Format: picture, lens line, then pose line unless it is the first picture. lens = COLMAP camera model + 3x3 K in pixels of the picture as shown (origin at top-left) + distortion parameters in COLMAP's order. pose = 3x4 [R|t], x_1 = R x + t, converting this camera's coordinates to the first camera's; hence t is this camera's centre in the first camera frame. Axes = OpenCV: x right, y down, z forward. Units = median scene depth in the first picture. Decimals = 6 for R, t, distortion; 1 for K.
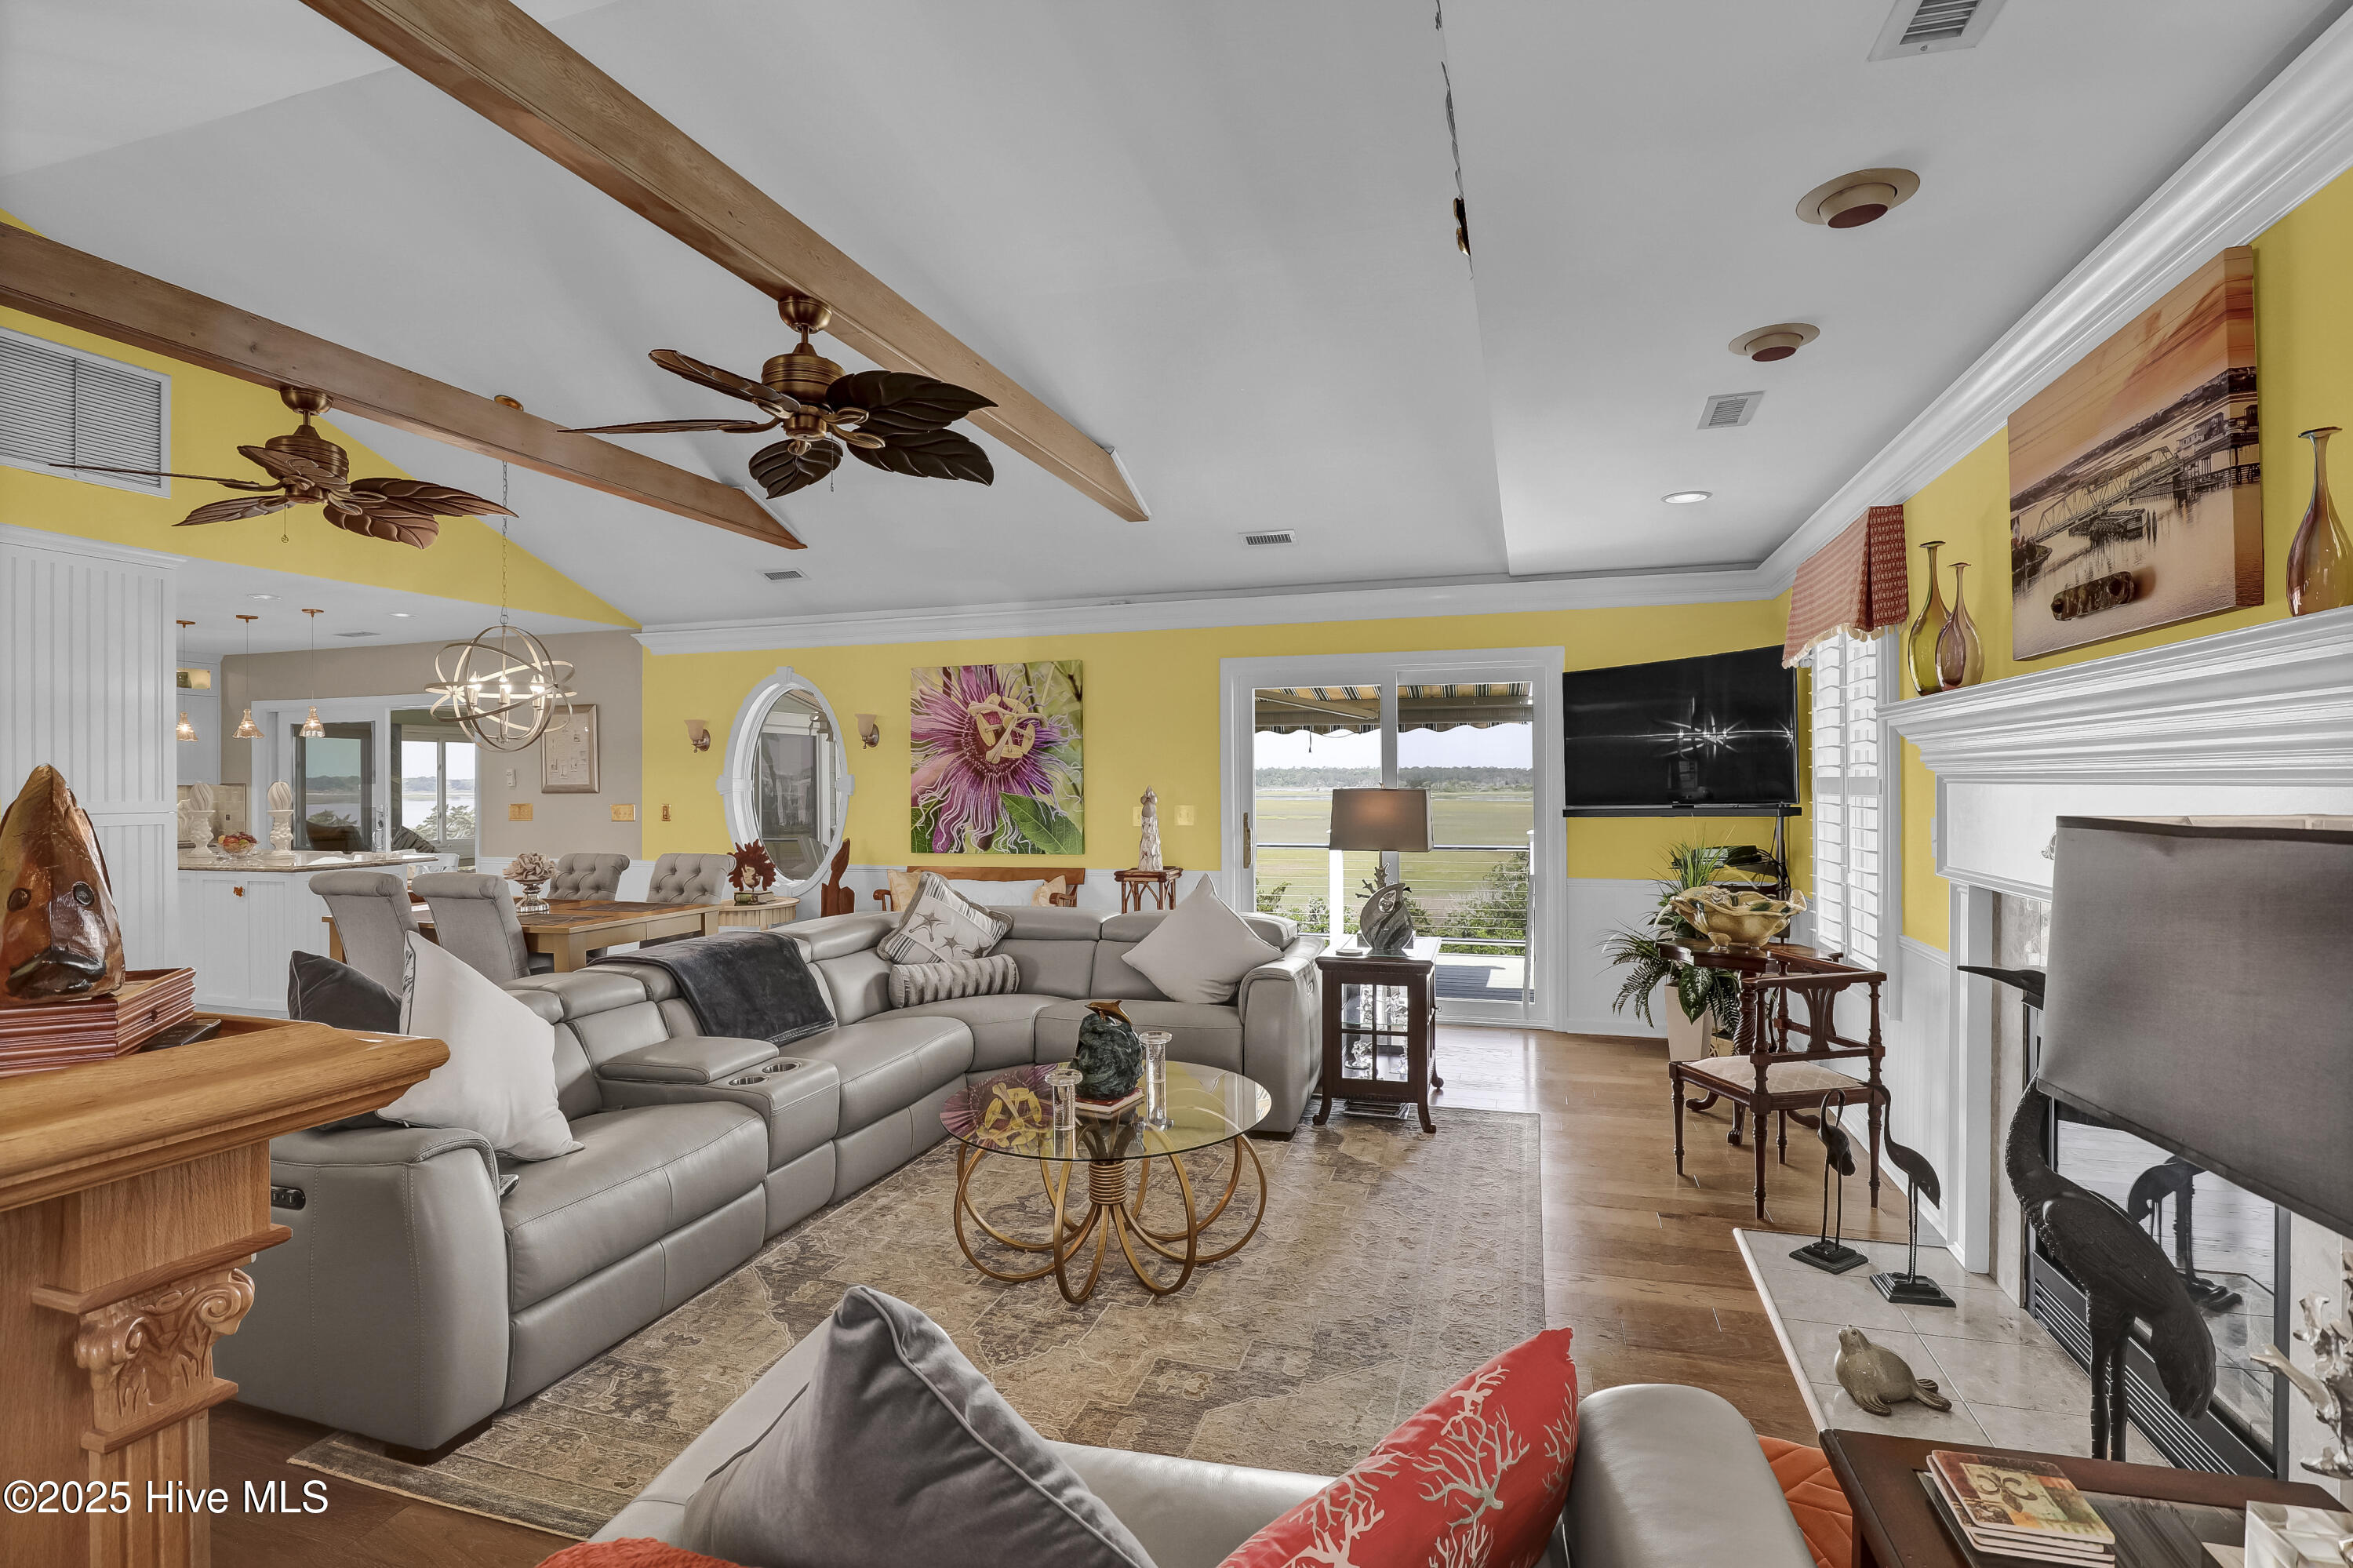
lens RADIAL K [[1111.7, 0, 1192.3], [0, 1111.7, 768.6], [0, 0, 1]] dist [-0.032185, 0.006368]
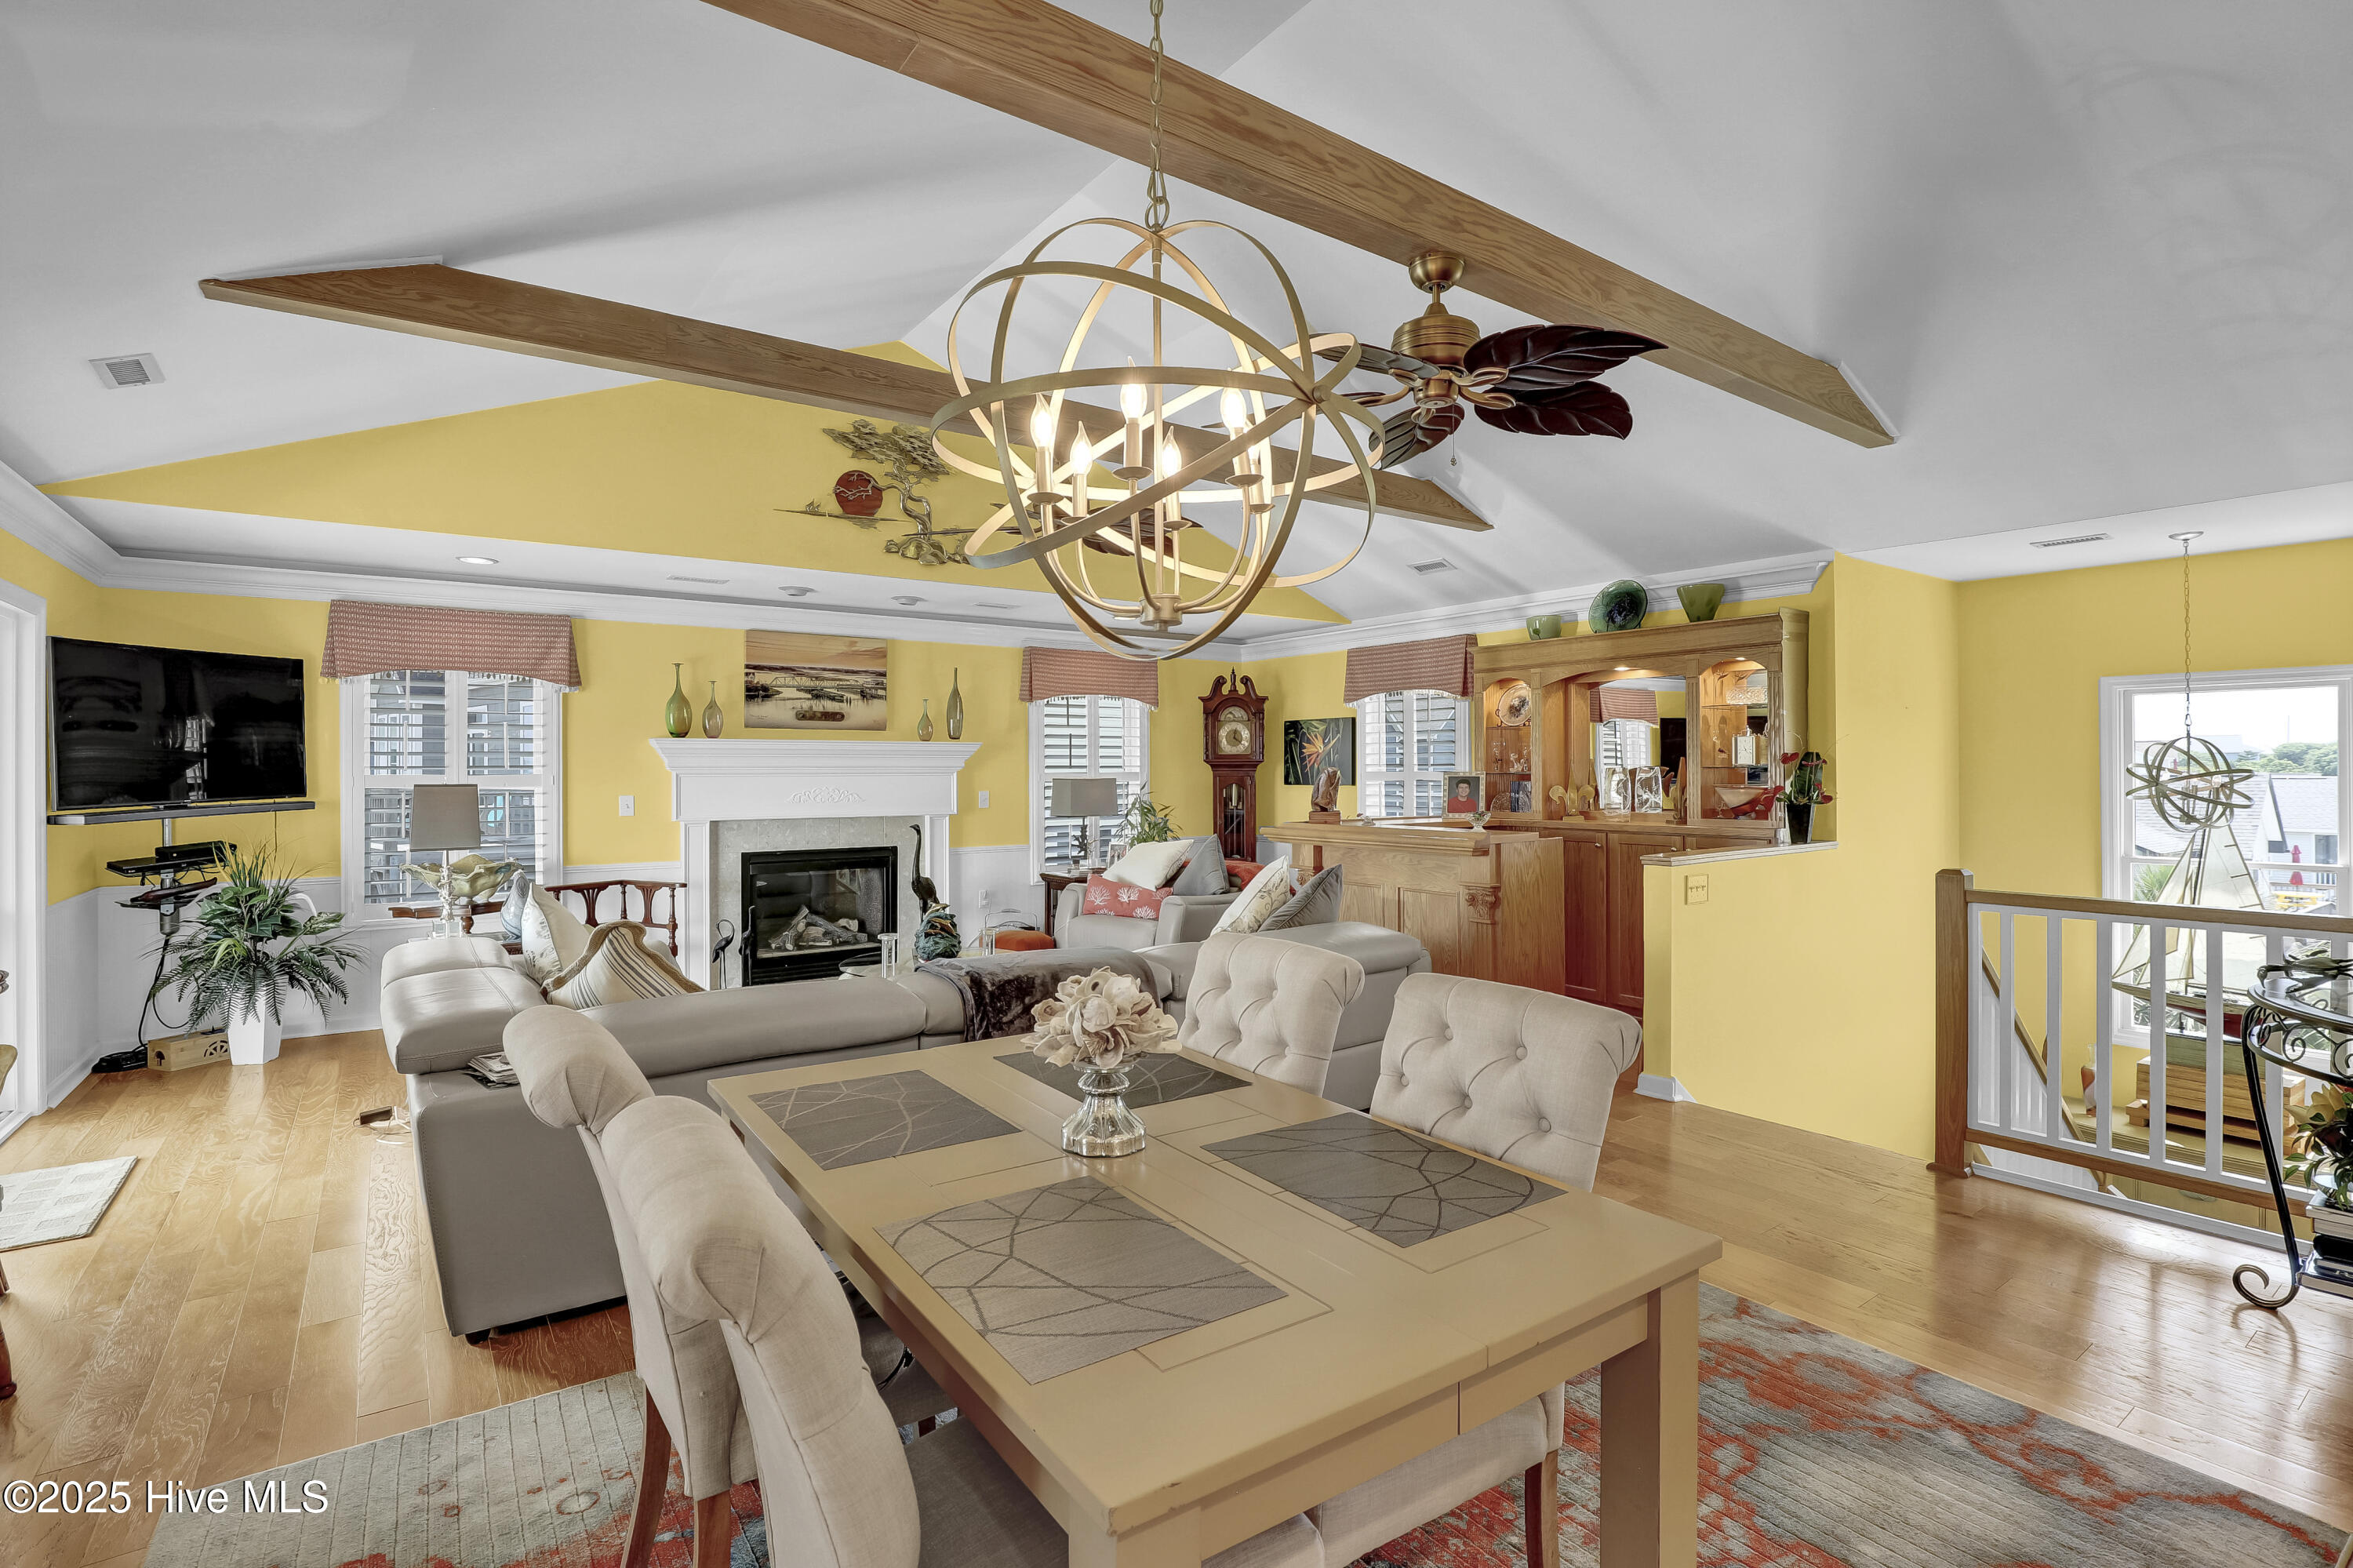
lens RADIAL K [[1111.7, 0, 1192.3], [0, 1111.7, 768.6], [0, 0, 1]] dist [-0.032185, 0.006368]
pose [[-0.802026, 0.008410, 0.597230, -0.629888], [-0.001465, 0.999870, -0.016047, 0.013290], [-0.597287, -0.013745, -0.801909, 0.960329]]
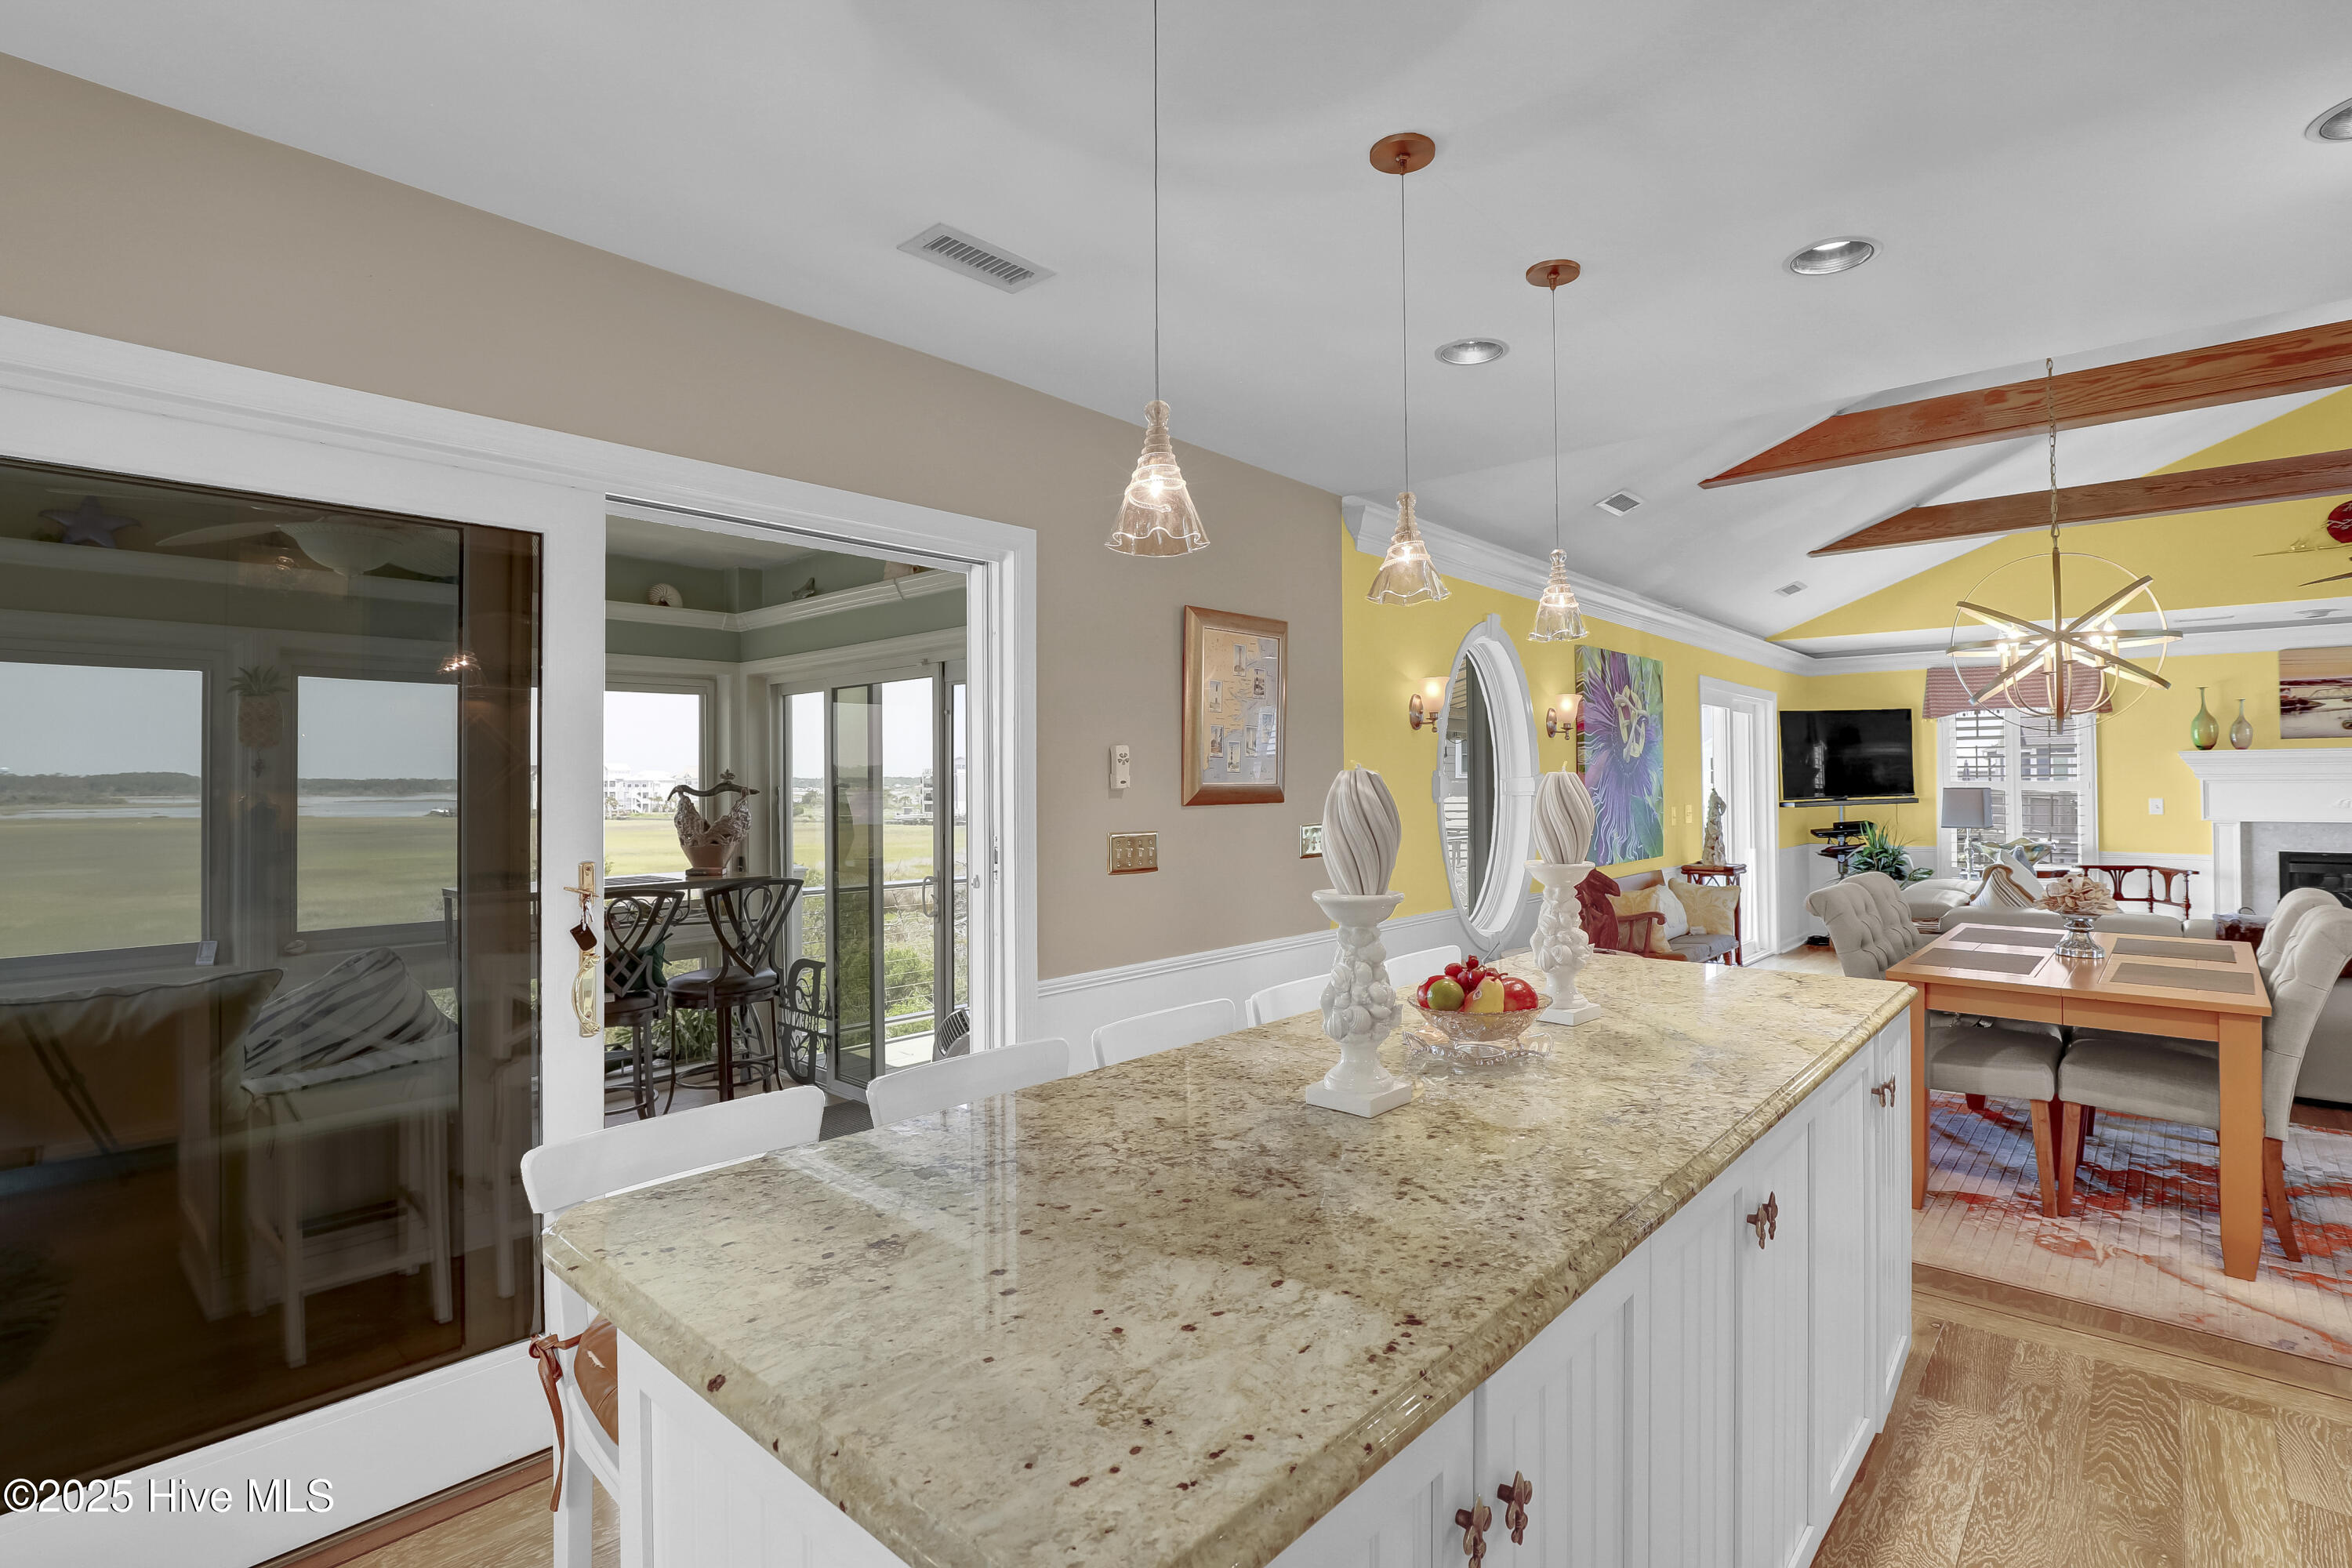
lens RADIAL K [[1111.2, 0, 1191.8], [0, 1111.2, 768.6], [0, 0, 1]] dist [-0.032185, 0.006368]
pose [[0.411619, 0.015127, 0.911231, -1.148732], [-0.010592, 0.999874, -0.011814, 0.015293], [-0.911295, -0.004789, 0.411727, 0.947402]]
